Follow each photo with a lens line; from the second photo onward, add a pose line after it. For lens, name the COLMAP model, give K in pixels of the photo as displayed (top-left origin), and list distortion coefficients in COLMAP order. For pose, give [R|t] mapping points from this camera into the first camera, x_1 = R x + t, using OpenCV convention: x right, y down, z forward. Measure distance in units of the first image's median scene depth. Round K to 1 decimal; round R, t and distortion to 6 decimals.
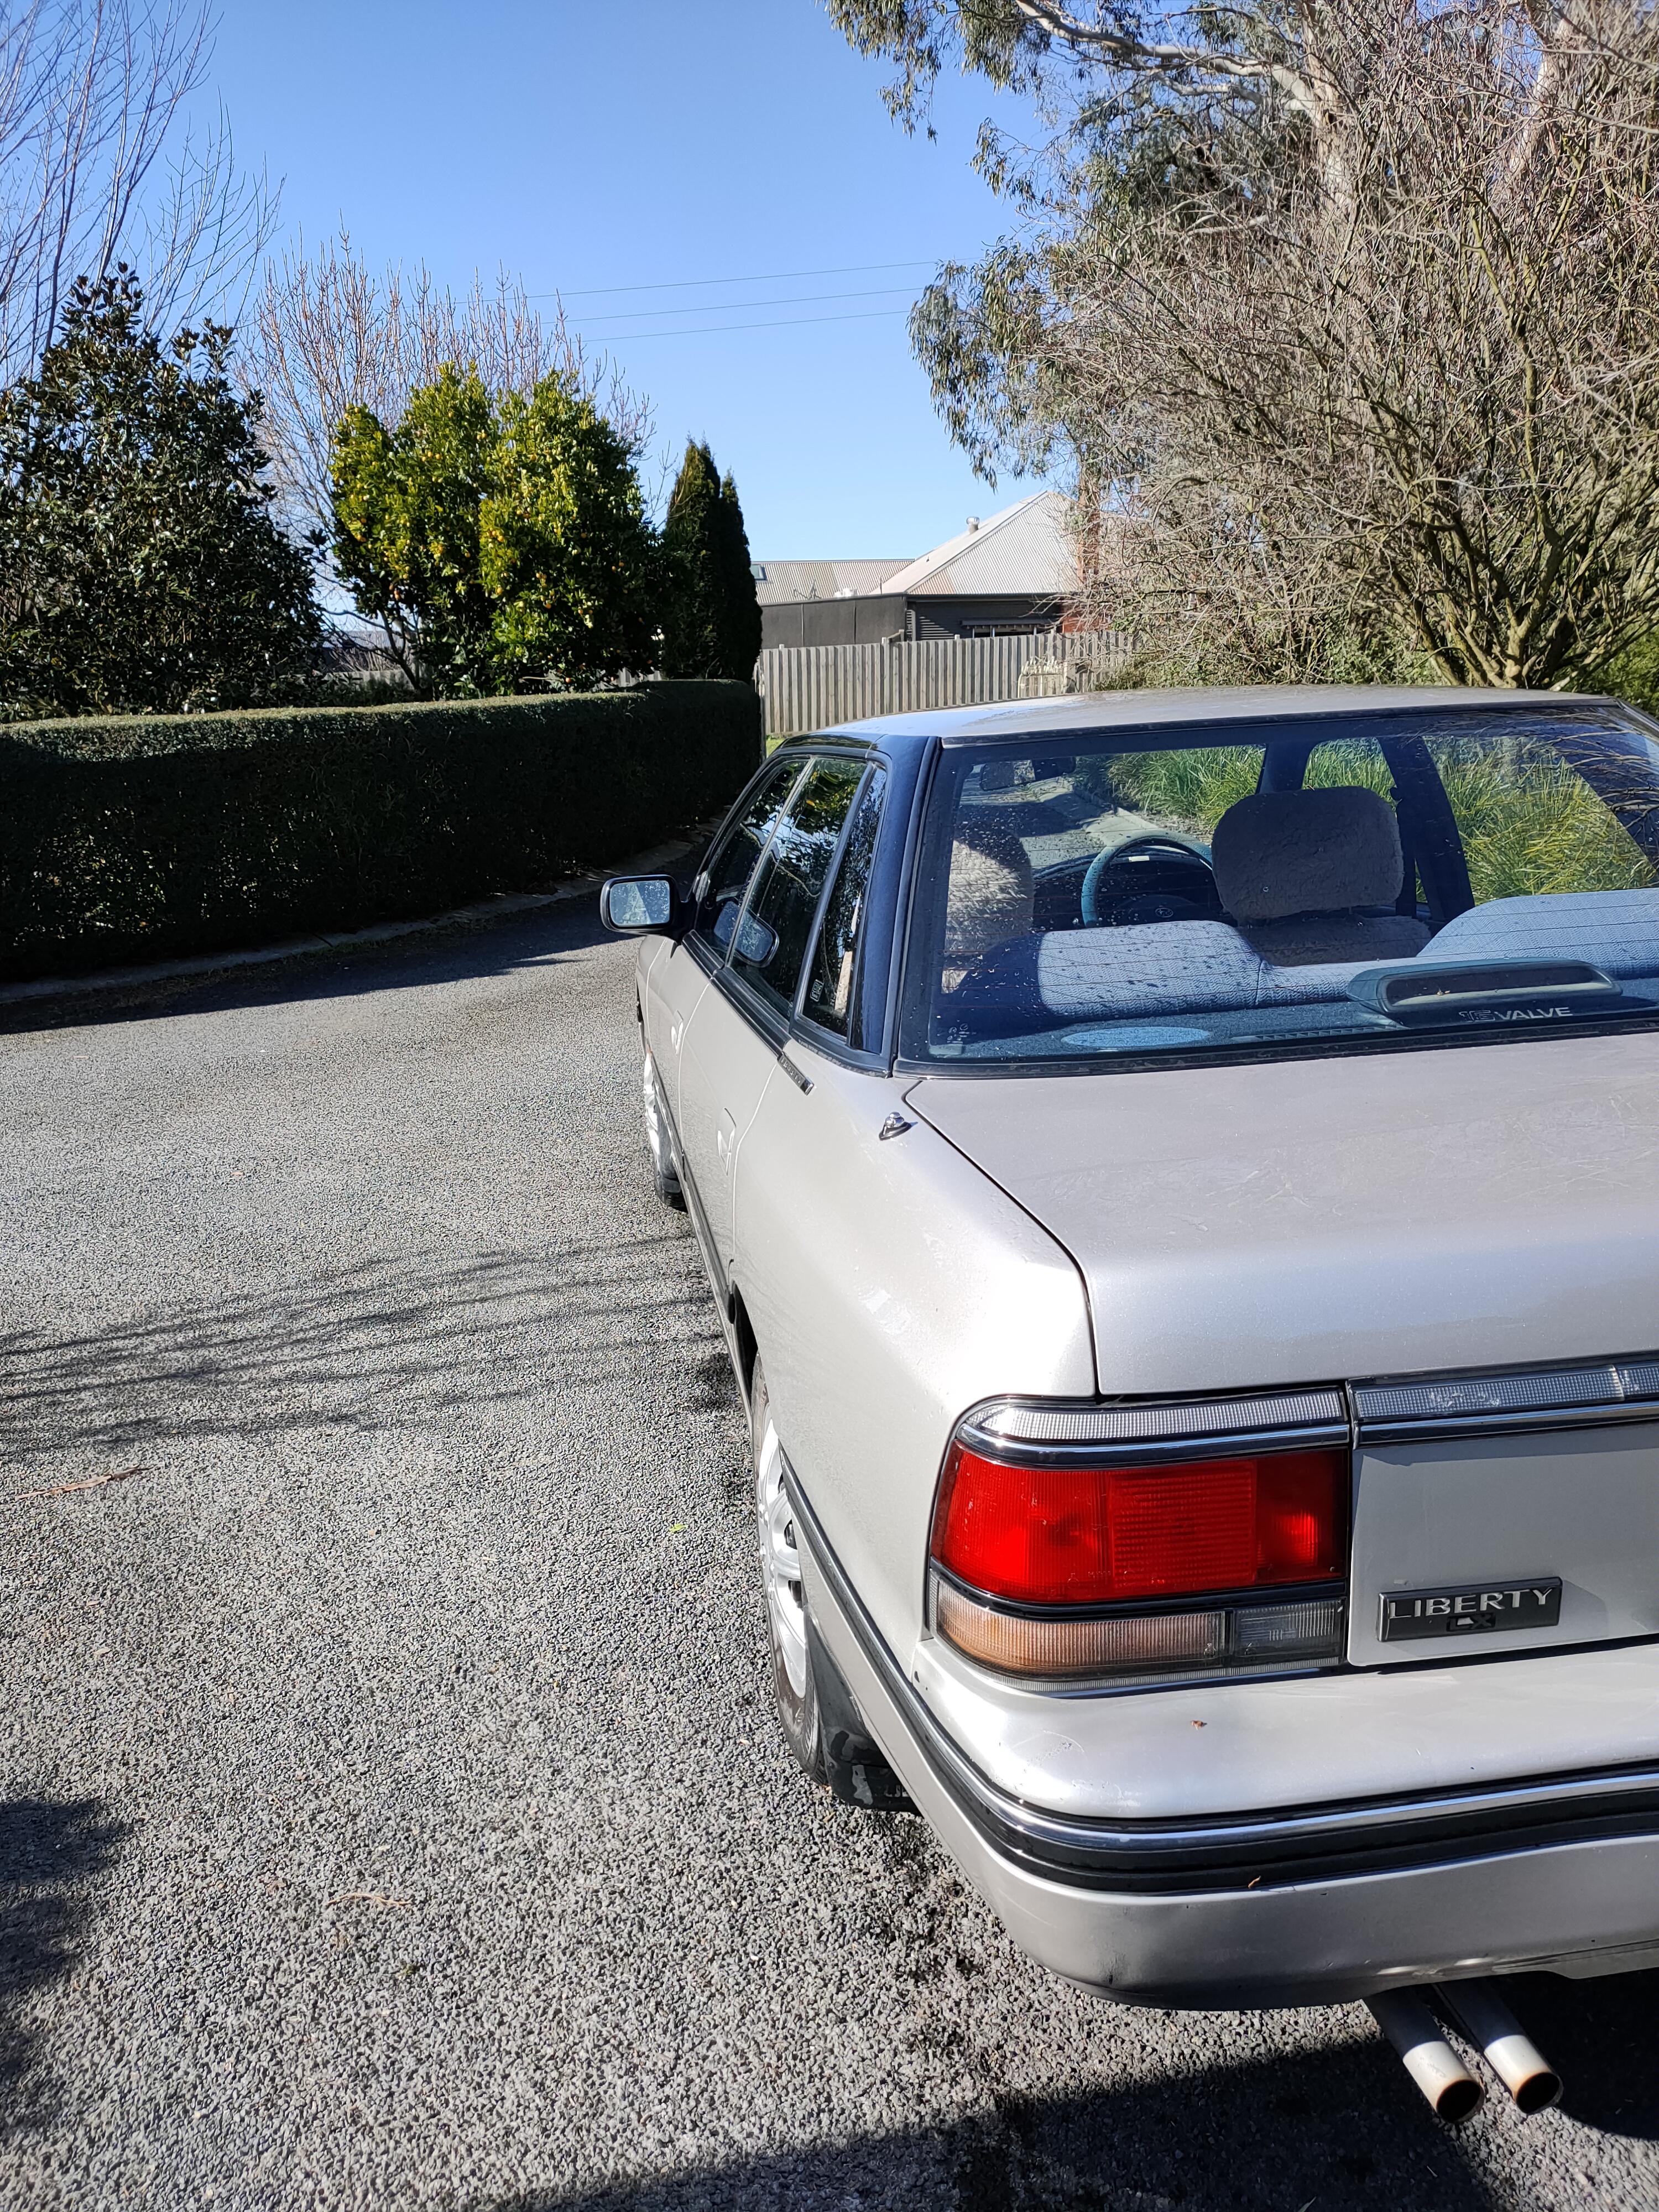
lens RADIAL K [[1762.4, 0, 779.5], [0, 1762.4, 1107.8], [0, 0, 1]] dist [0.082935, -0.126956]
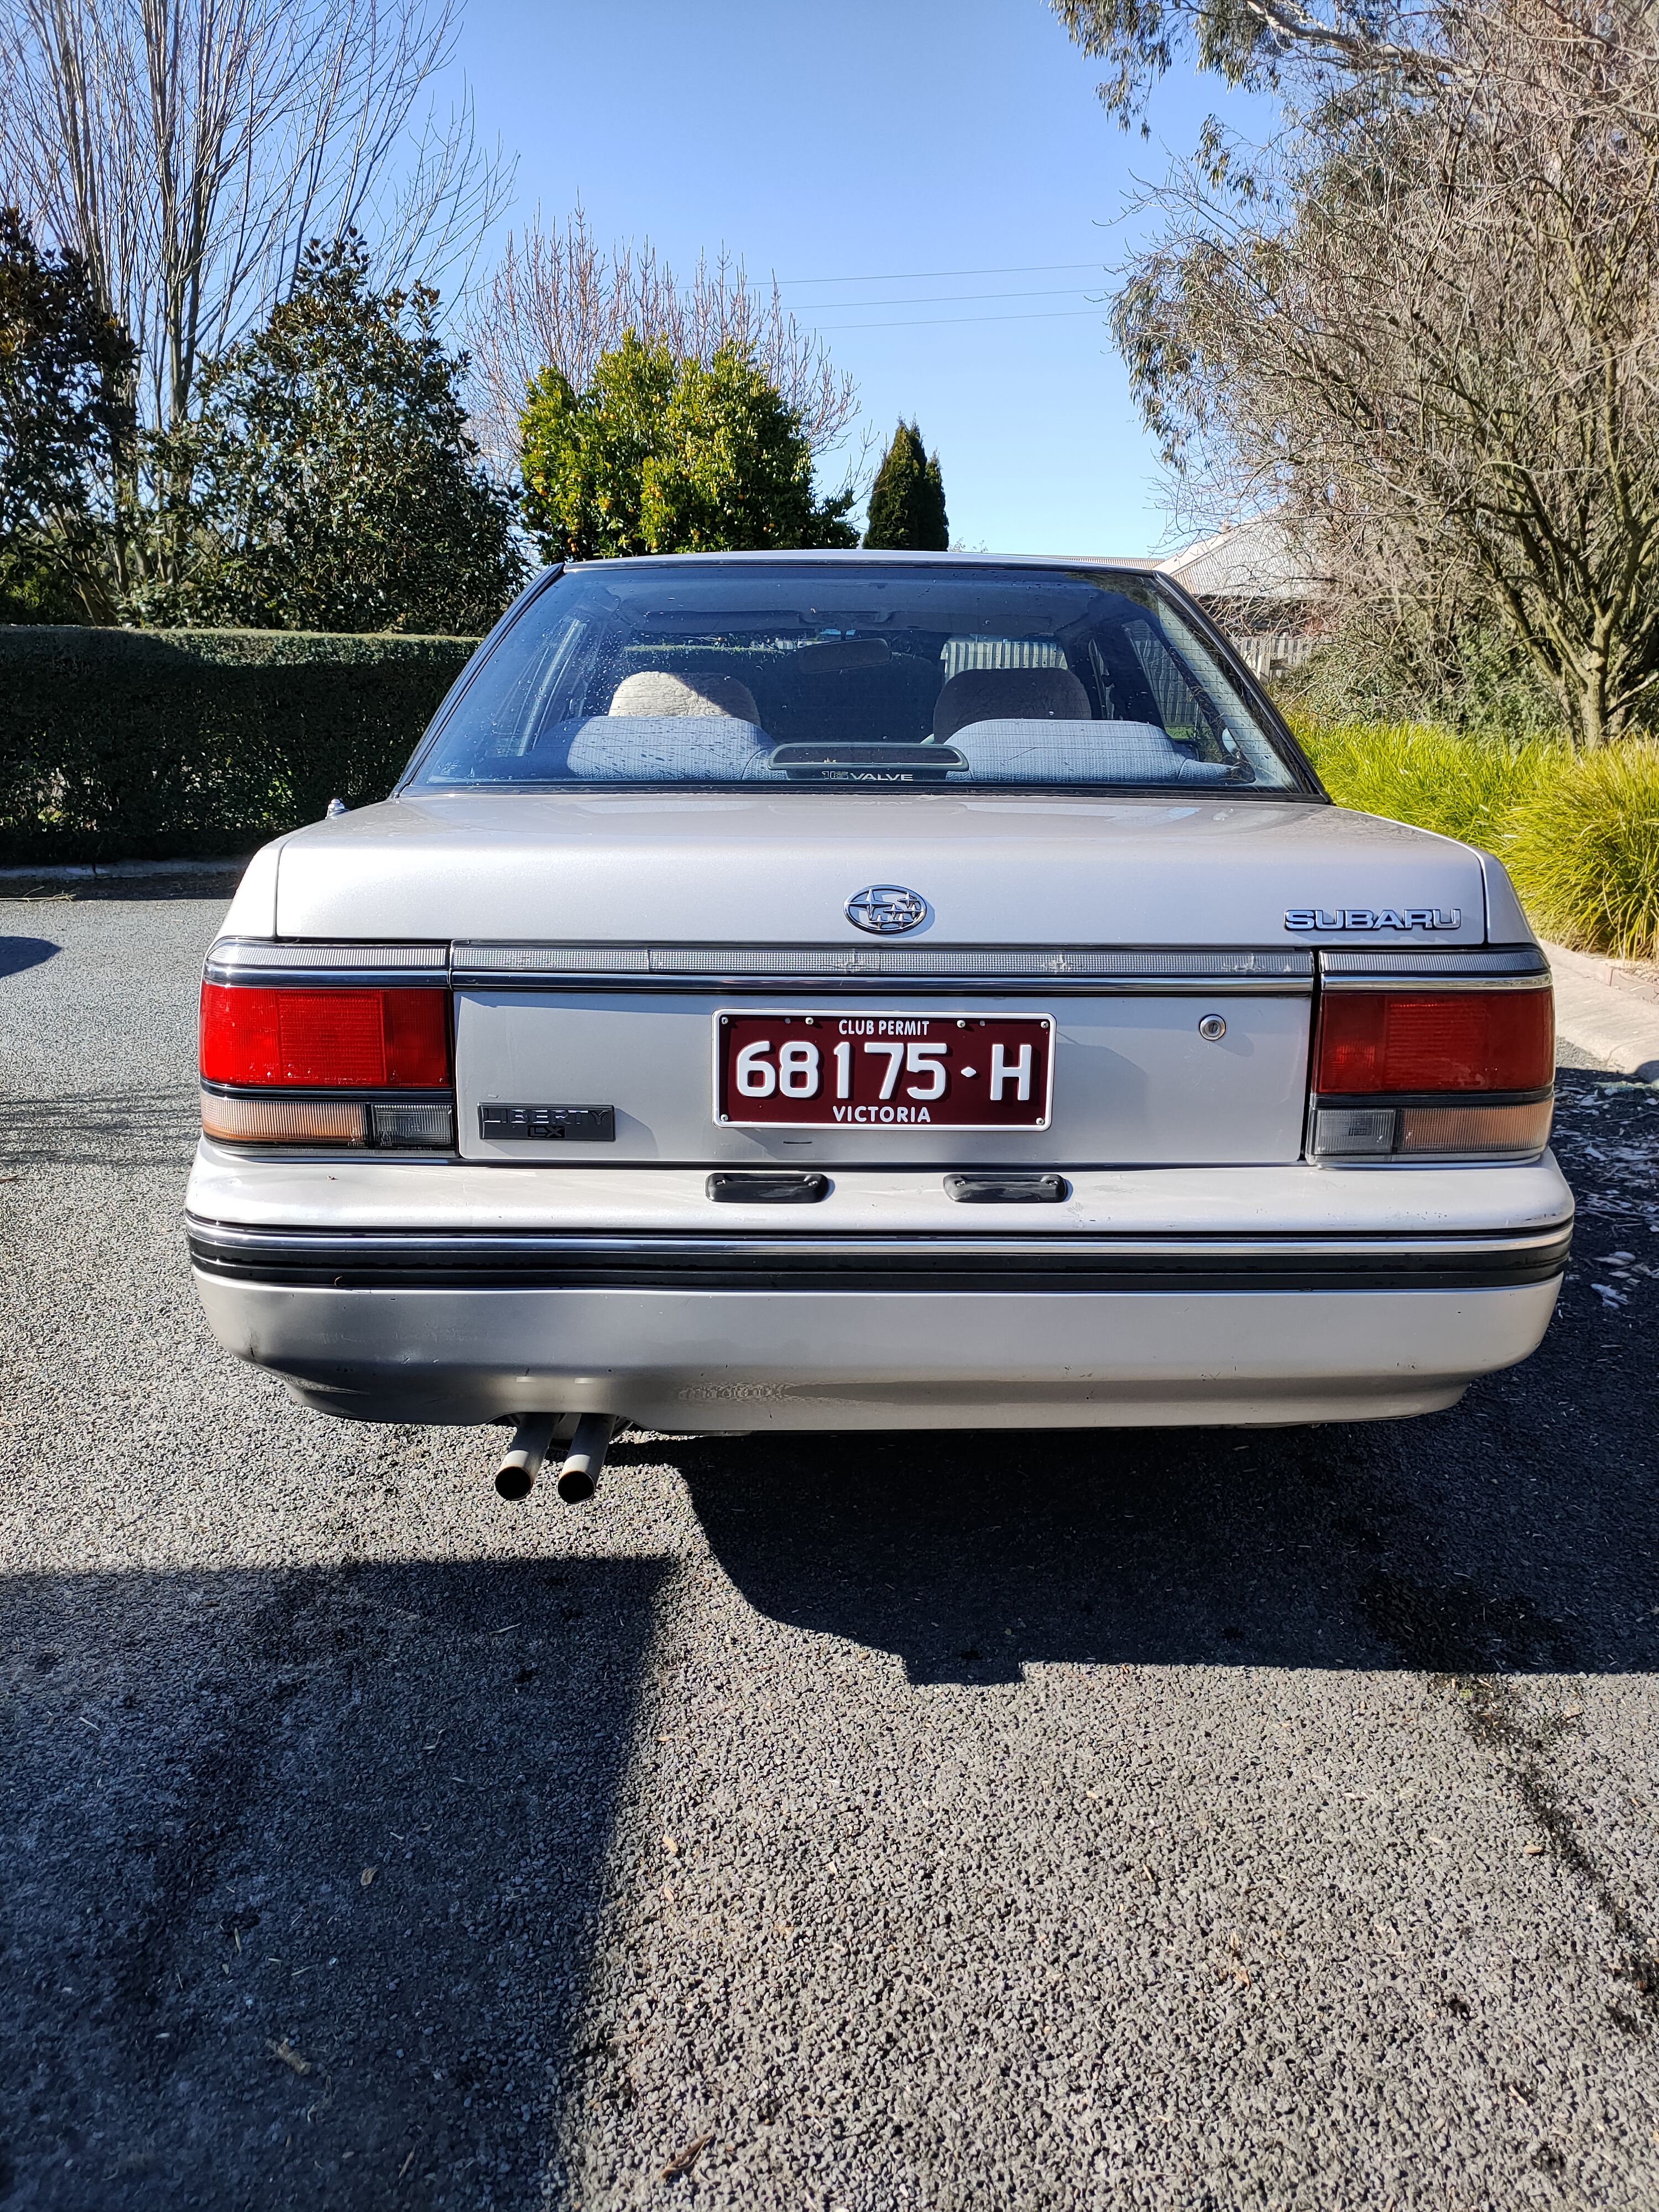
lens RADIAL K [[1779.3, 0, 829.5], [0, 1779.3, 1106.0], [0, 0, 1]] dist [0.108852, -0.183662]
pose [[0.988615, 0.087069, -0.122715, 0.101034], [-0.087869, 0.996131, -0.001107, 0.032836], [0.122144, 0.011877, 0.992441, -0.044745]]
